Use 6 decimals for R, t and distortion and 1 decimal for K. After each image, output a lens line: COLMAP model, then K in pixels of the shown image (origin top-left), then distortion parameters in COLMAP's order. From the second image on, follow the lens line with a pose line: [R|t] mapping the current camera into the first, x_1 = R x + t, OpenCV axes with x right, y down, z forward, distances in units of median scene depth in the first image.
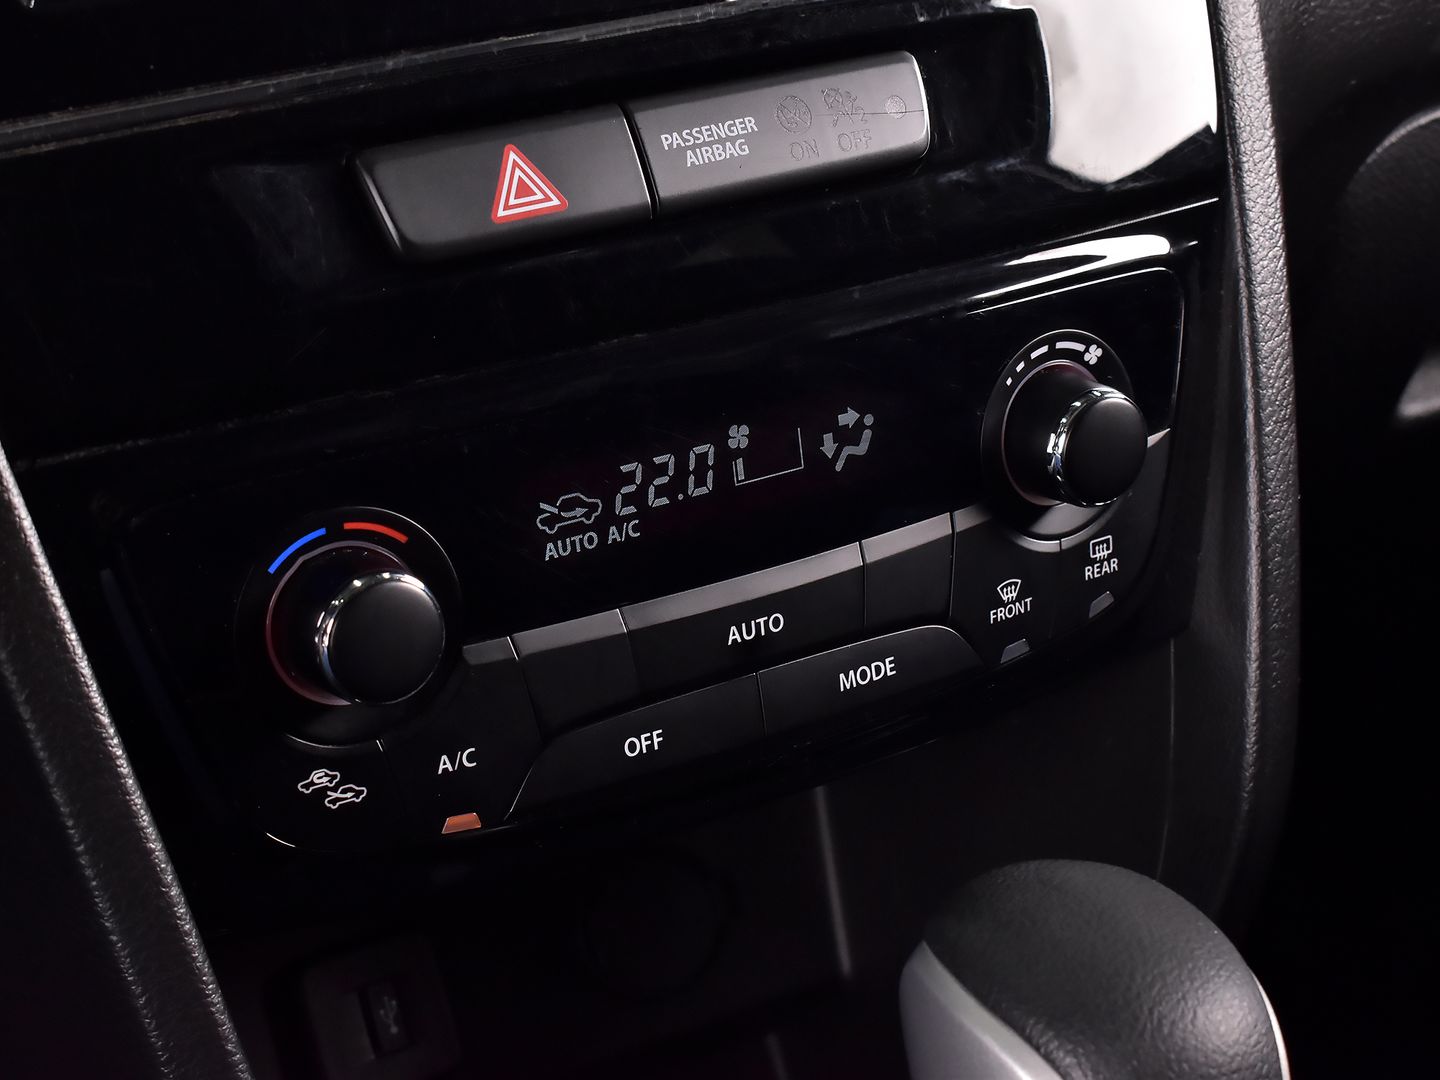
lens RADIAL K [[2957.3, 0, 720.0], [0, 2957.3, 540.0], [0, 0, 1]] dist [0.009997, 0.145447]
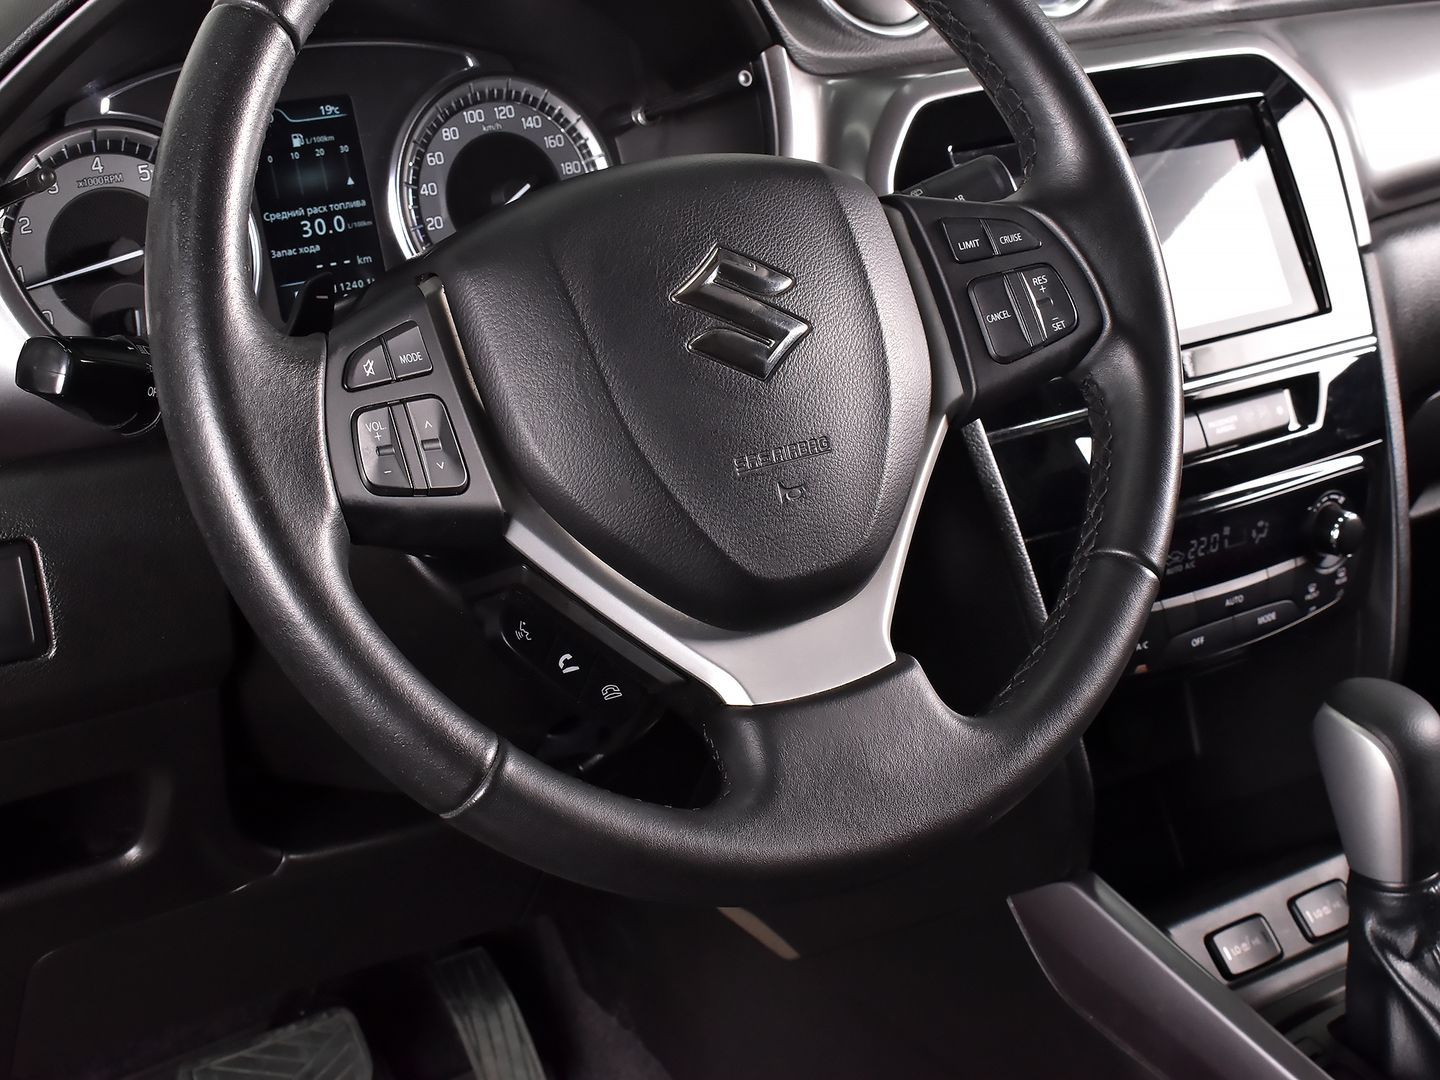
lens RADIAL K [[2361.0, 0, 720.0], [0, 2361.0, 540.0], [0, 0, 1]] dist [-0.055169, 0.022538]
pose [[0.999168, 0.004689, 0.040507, -0.537878], [-0.003829, 0.999766, -0.021271, 0.021364], [-0.040597, 0.021098, 0.998953, -1.133236]]
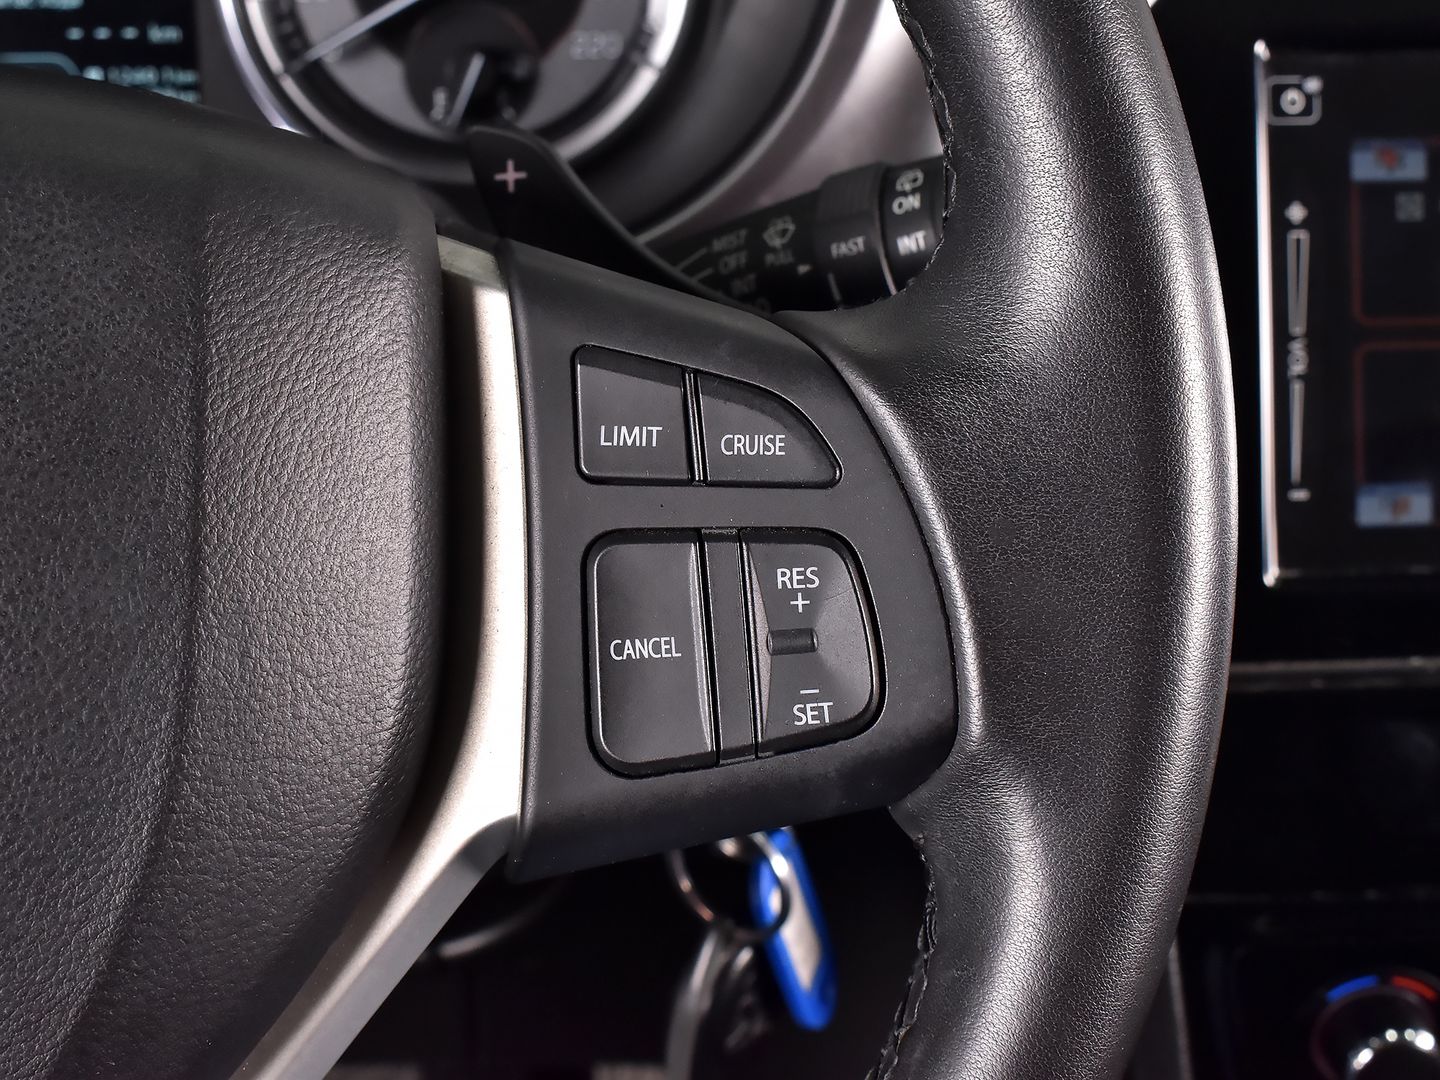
lens RADIAL K [[2391.6, 0, 720.0], [0, 2391.6, 540.0], [0, 0, 1]] dist [-0.053804, -0.204032]
pose [[0.891423, 0.284732, -0.352552, -0.067419], [-0.221468, 0.952452, 0.209252, -0.318781], [0.395369, -0.108453, 0.912097, -0.086350]]
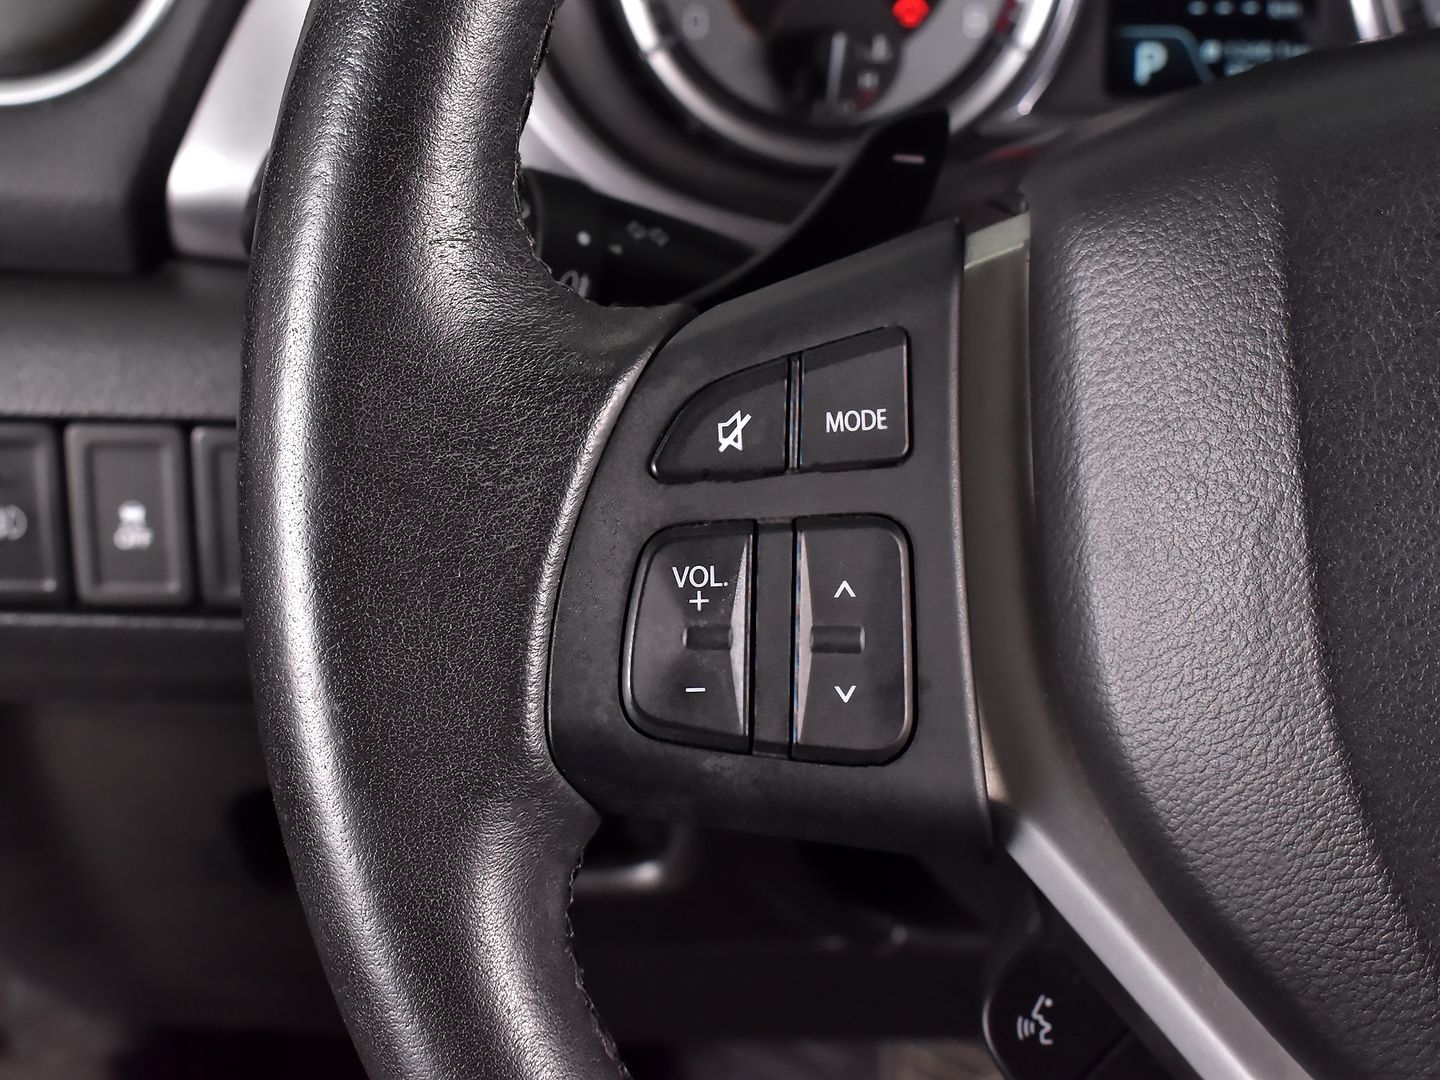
lens RADIAL K [[2391.6, 0, 720.0], [0, 2391.6, 540.0], [0, 0, 1]] dist [-0.053804, -0.204032]
pose [[0.854953, 0.293352, -0.427786, -0.430465], [-0.212932, 0.950510, 0.226251, -0.212537], [0.472986, -0.102345, 0.875106, -0.283908]]
